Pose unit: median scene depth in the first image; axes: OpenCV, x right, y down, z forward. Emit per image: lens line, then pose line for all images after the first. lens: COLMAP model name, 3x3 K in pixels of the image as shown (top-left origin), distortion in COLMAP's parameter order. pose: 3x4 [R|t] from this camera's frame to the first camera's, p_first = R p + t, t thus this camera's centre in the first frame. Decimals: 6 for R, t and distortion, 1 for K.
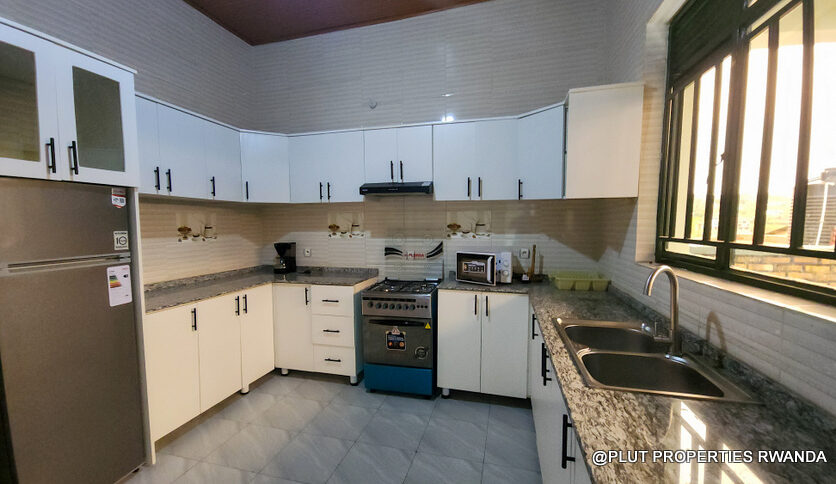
lens RADIAL K [[353.4, 0, 414.8], [0, 353.4, 247.7], [0, 0, 1]] dist [0.004188, -0.002809]
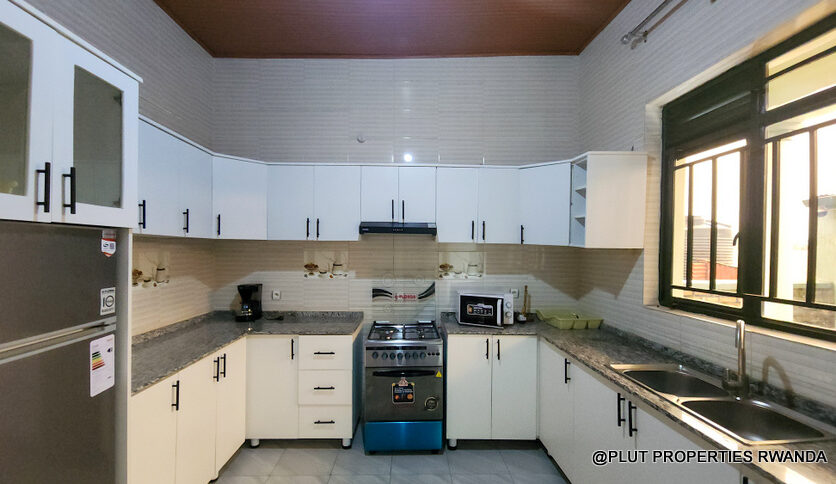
lens RADIAL K [[353.4, 0, 415.1], [0, 353.4, 246.6], [0, 0, 1]] dist [0.004188, -0.002809]
pose [[0.958747, 0.014993, 0.283866, -0.311278], [0.006581, 0.997170, -0.074896, -0.052646], [-0.284185, 0.073674, 0.955935, 0.085556]]
